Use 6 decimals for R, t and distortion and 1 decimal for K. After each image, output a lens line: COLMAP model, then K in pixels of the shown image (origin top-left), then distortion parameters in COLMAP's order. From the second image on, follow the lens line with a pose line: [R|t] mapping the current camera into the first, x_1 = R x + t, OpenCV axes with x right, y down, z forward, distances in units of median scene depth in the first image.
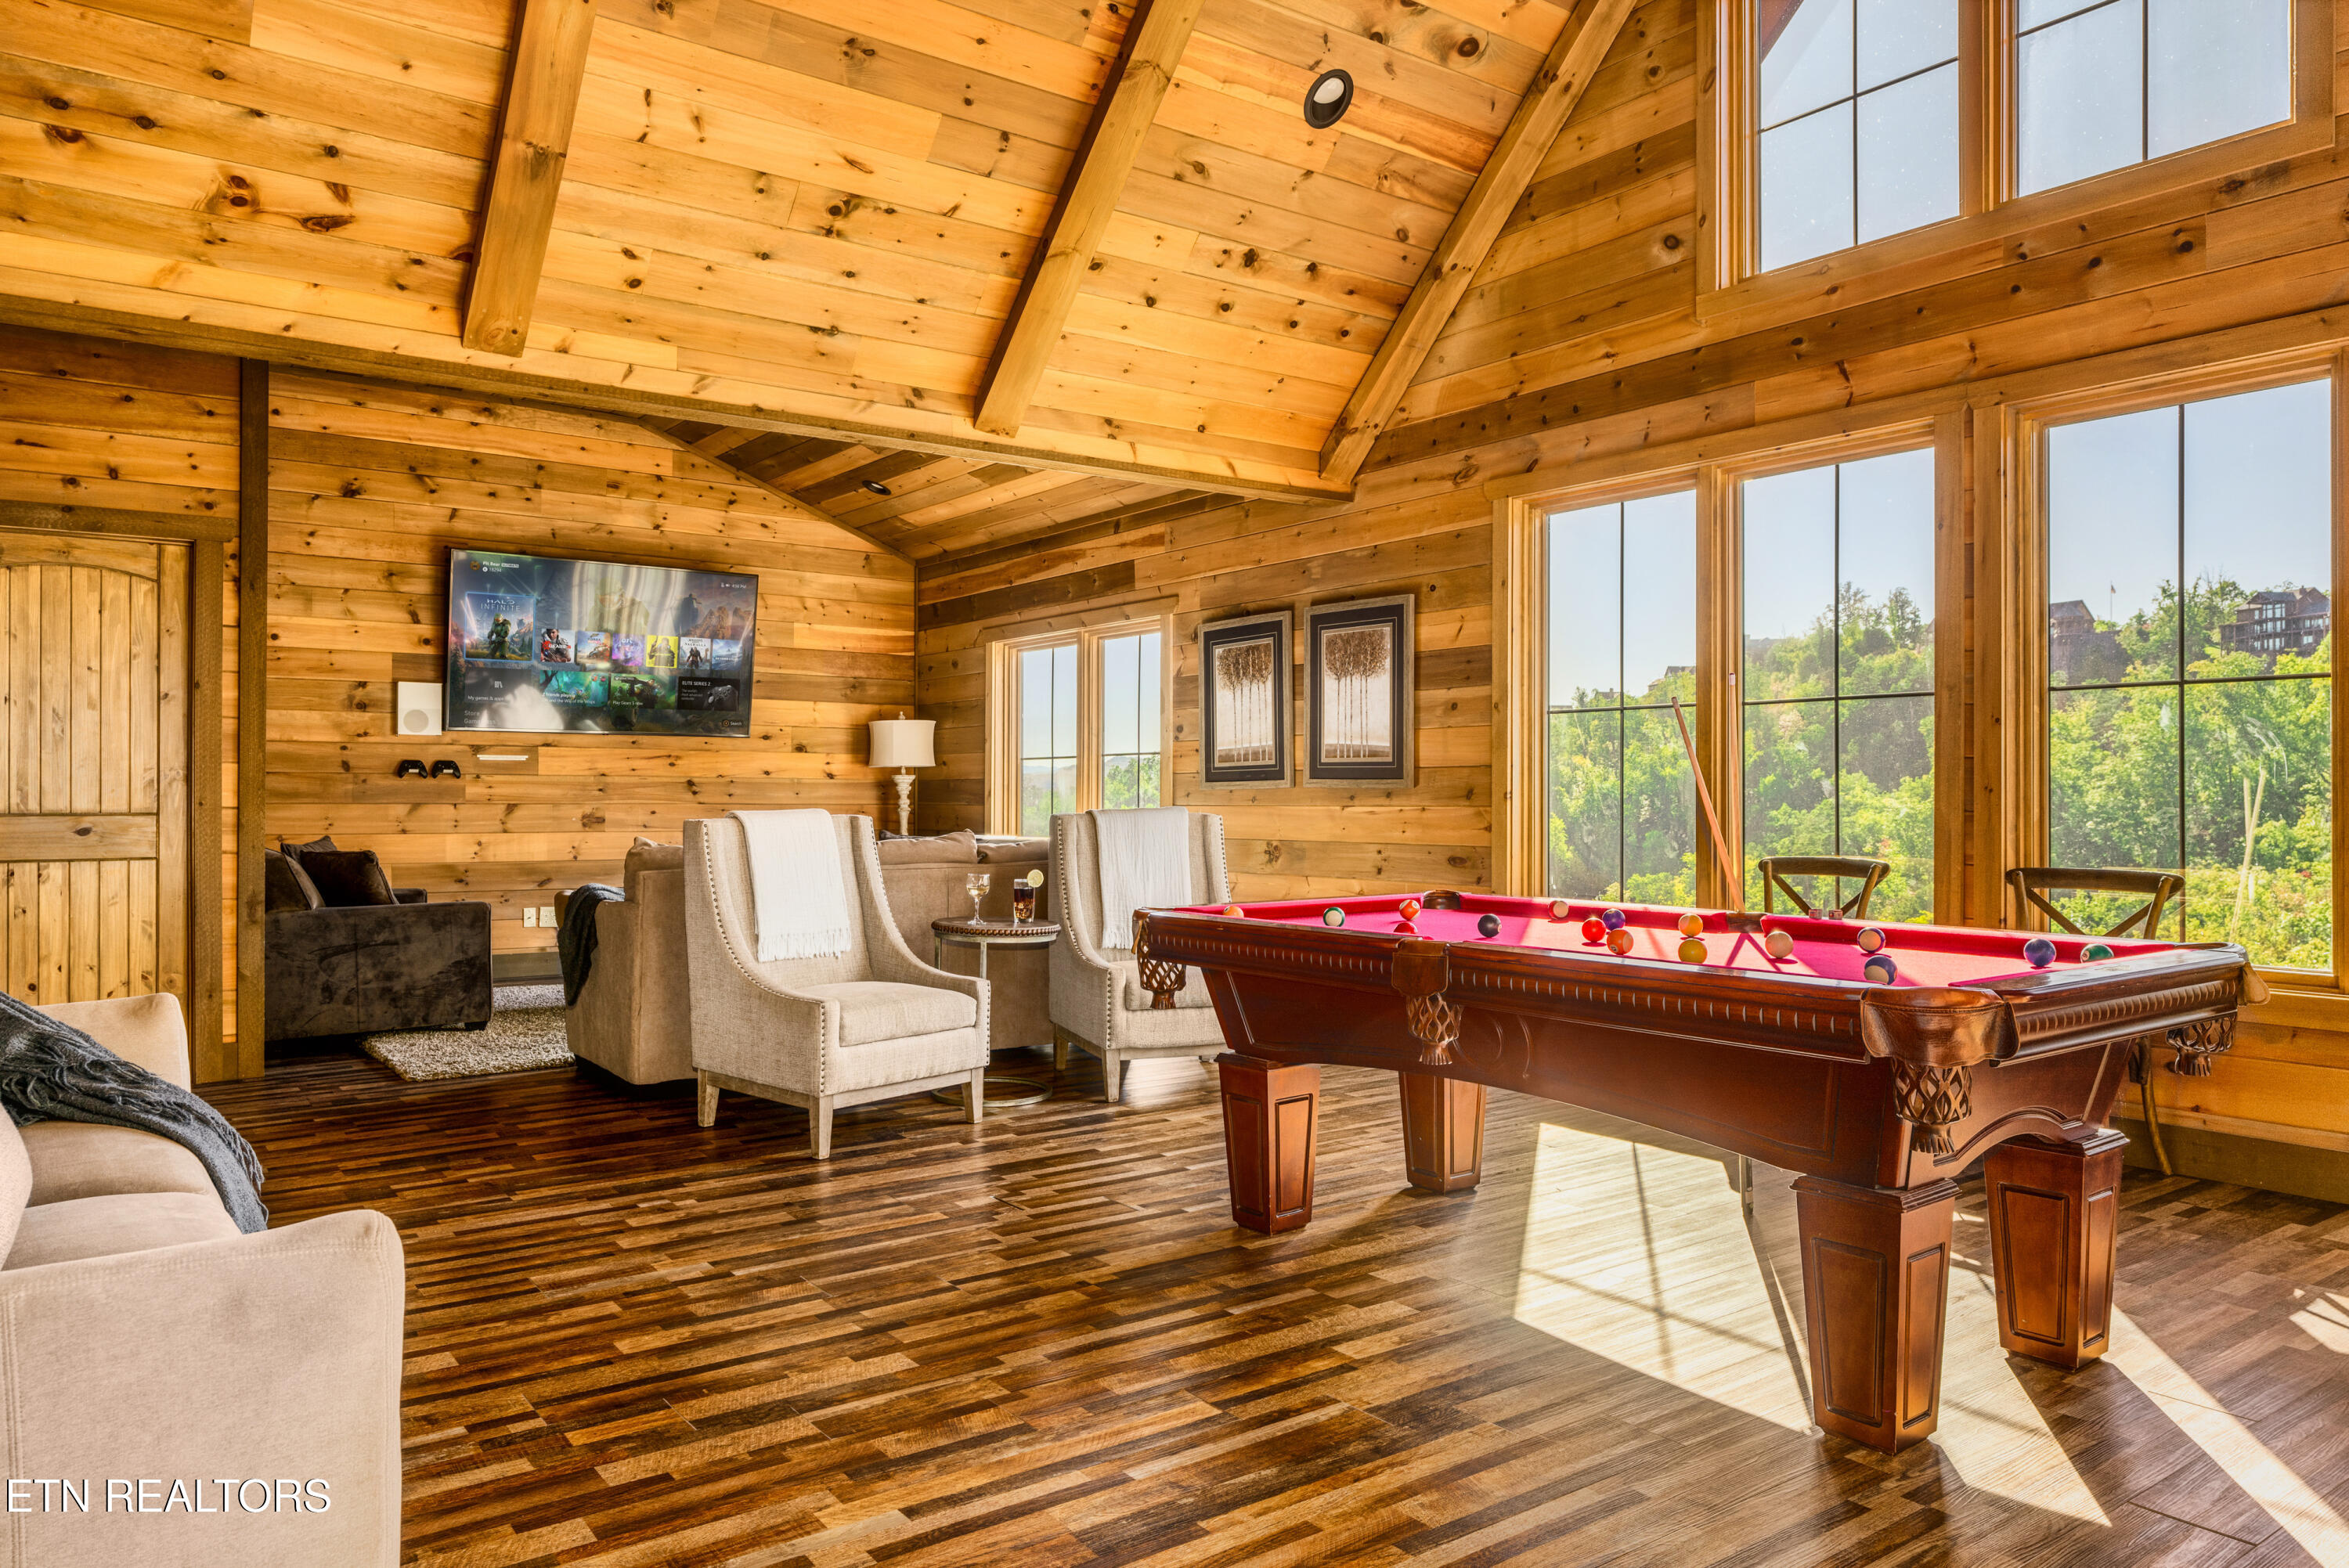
lens RADIAL K [[1560.4, 0, 1162.8], [0, 1560.4, 794.3], [0, 0, 1]] dist [0.001038, 0.002967]
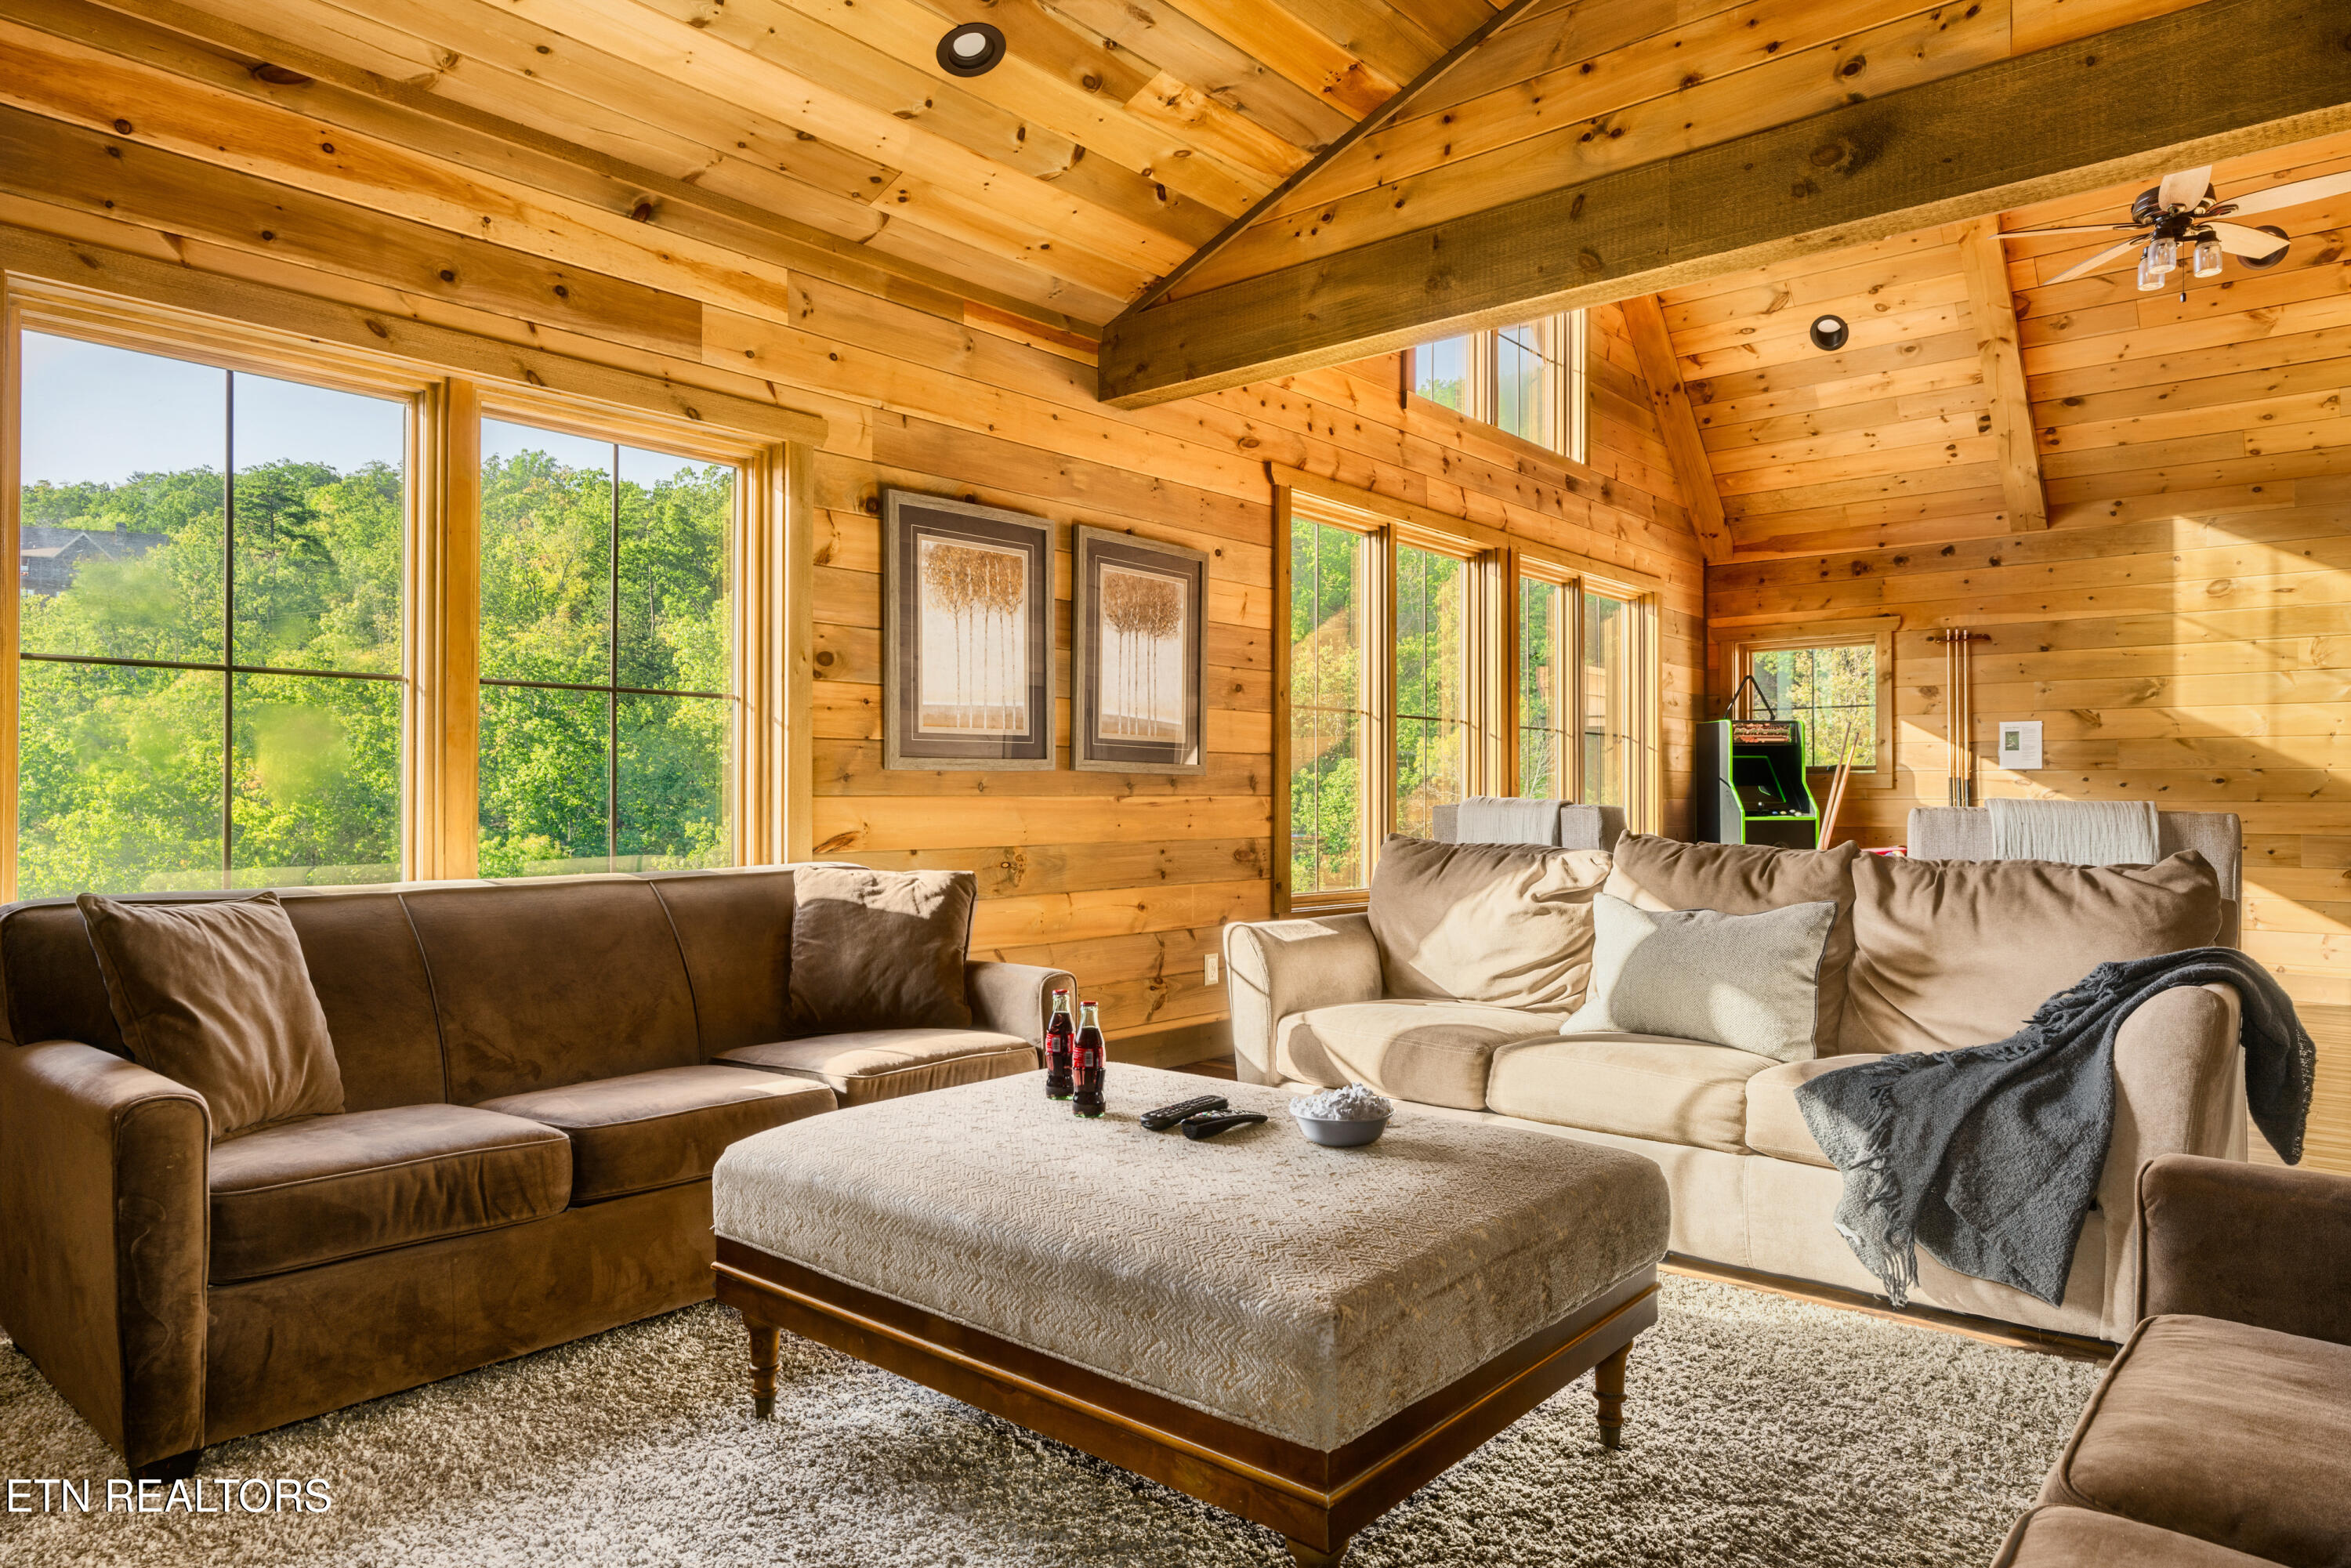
lens RADIAL K [[1467.3, 0, 1164.7], [0, 1467.3, 773.2], [0, 0, 1]] dist [0.002687, -0.000771]
pose [[-0.224248, 0.015195, 0.974414, -0.483157], [-0.004184, 0.999854, -0.016554, 0.006415], [-0.974523, -0.007789, -0.224152, 0.919969]]
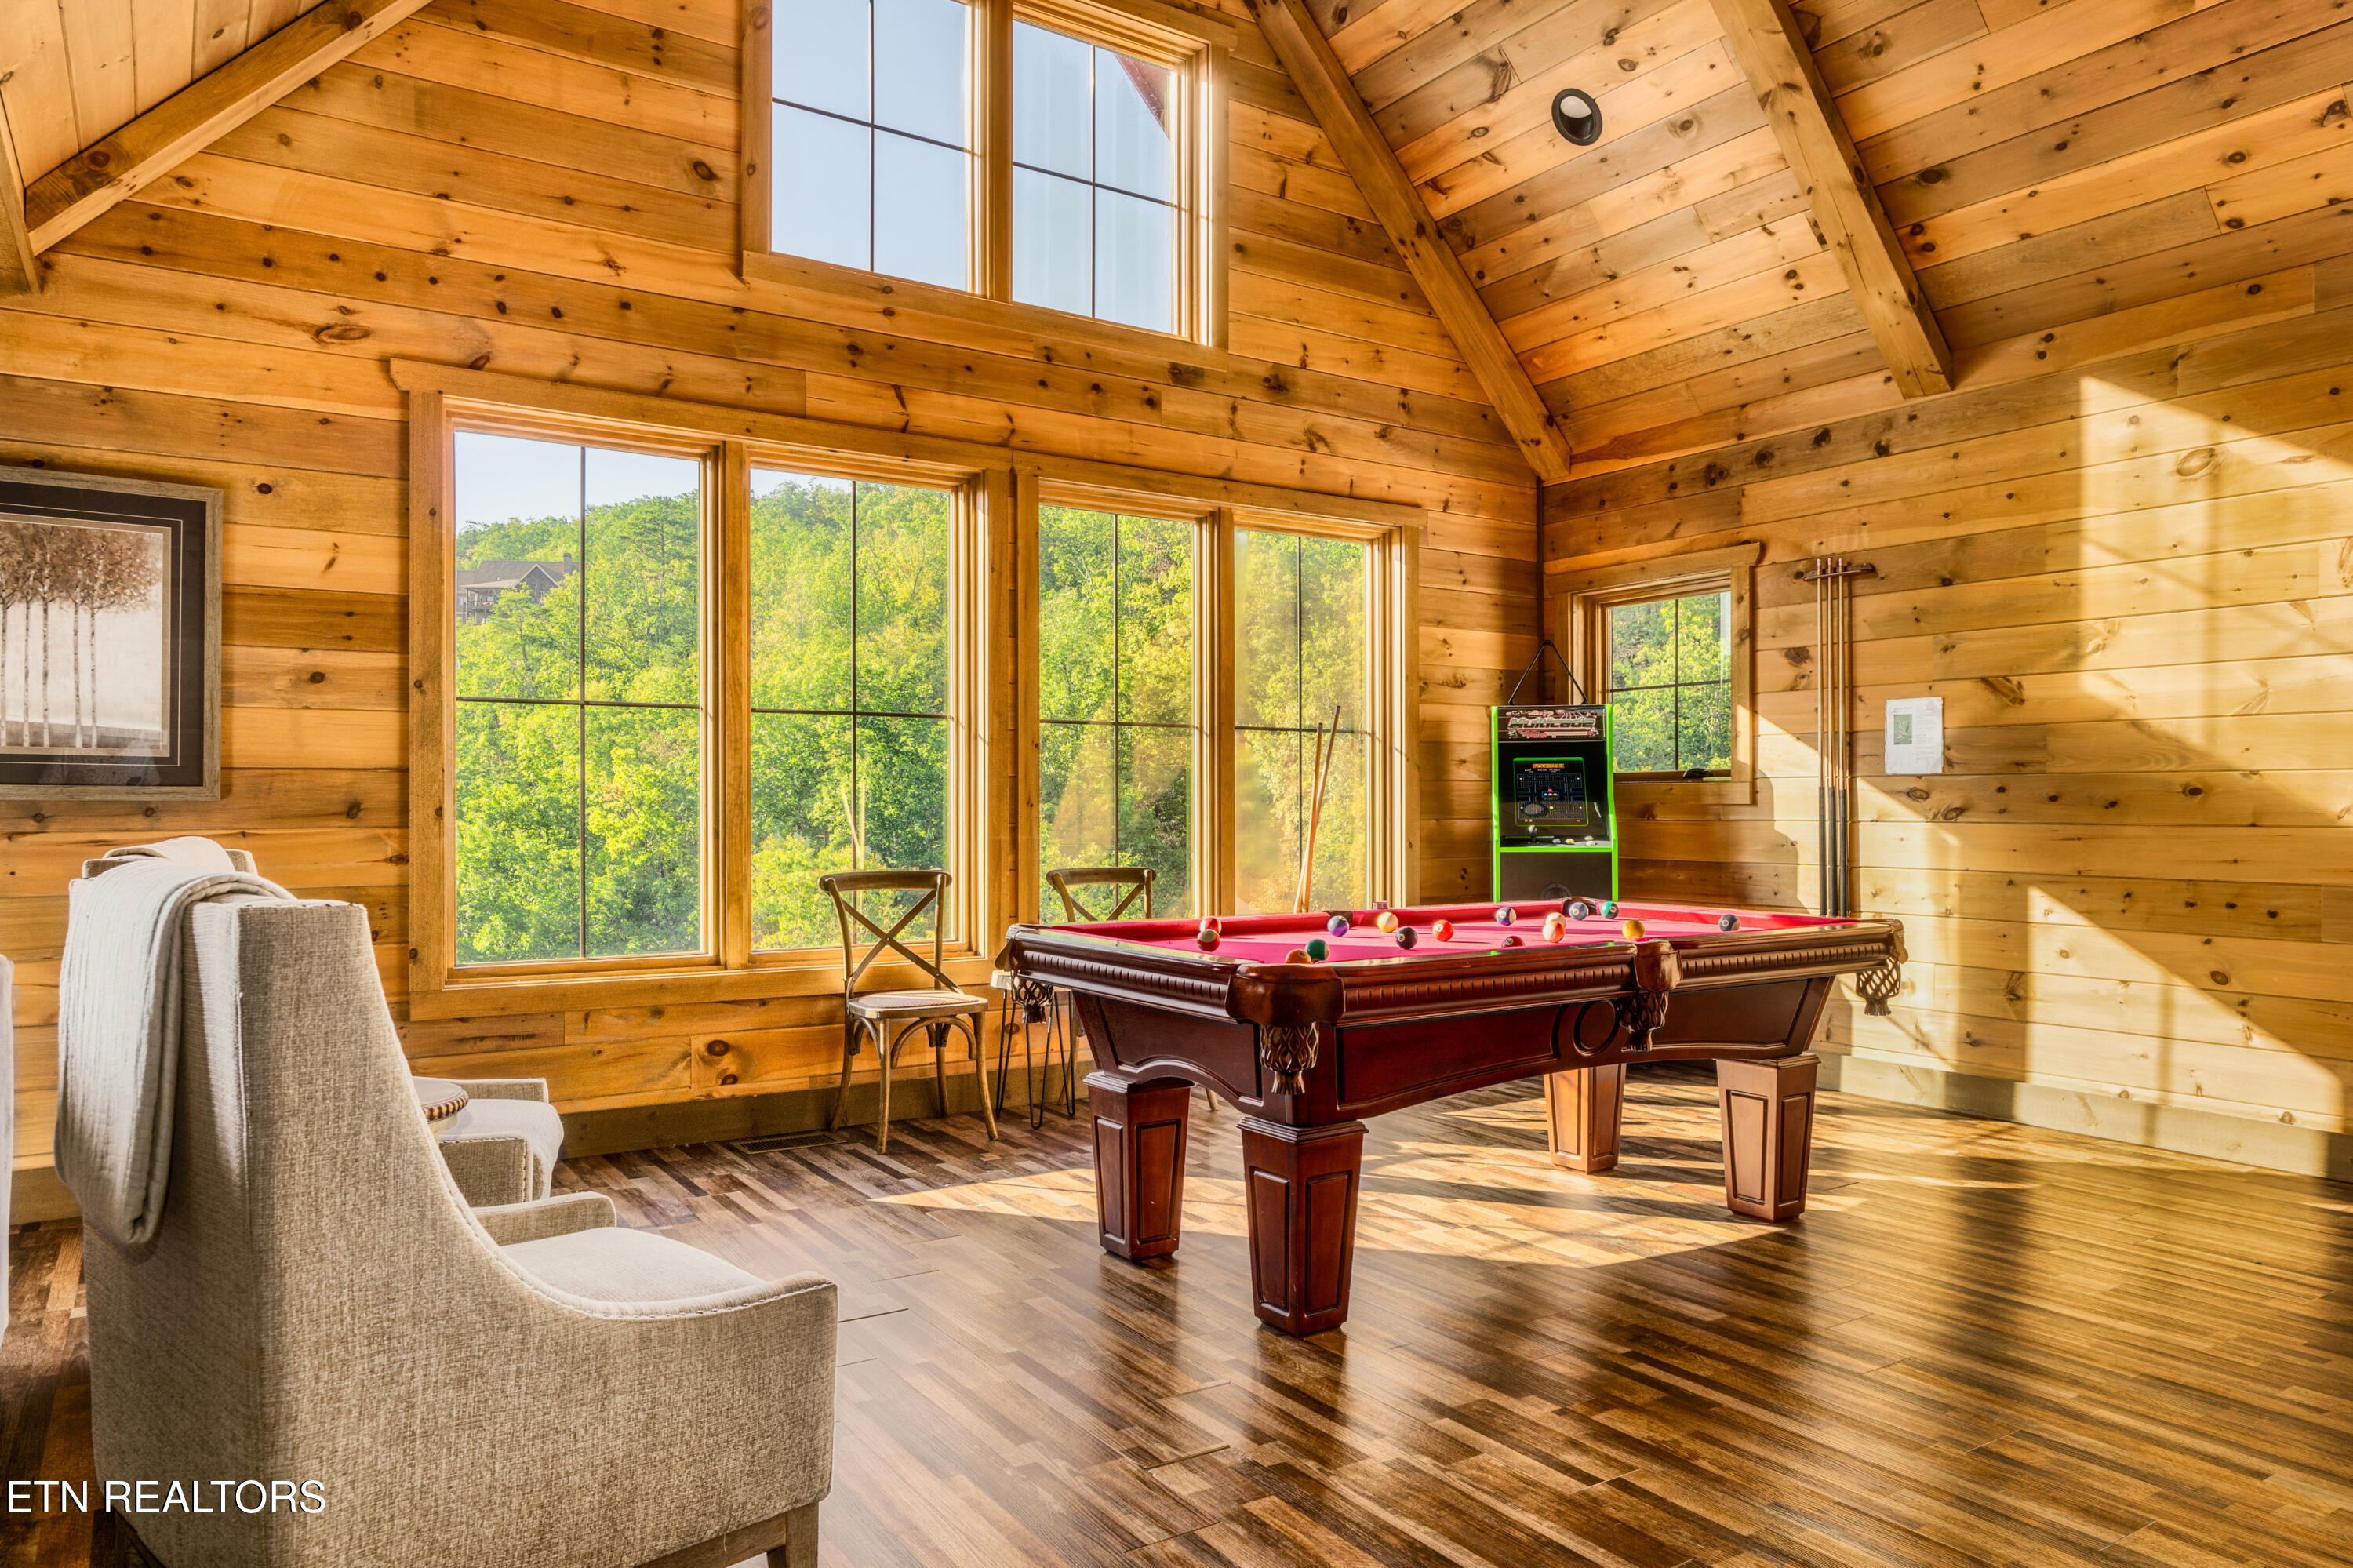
lens RADIAL K [[1563.3, 0, 1174.9], [0, 1563.3, 799.7], [0, 0, 1]] dist [0.001038, 0.002967]
pose [[0.046849, 0.002190, 0.998900, -0.340600], [0.000932, 0.999997, -0.002236, -0.002109], [-0.998902, 0.001036, 0.046847, 0.450860]]
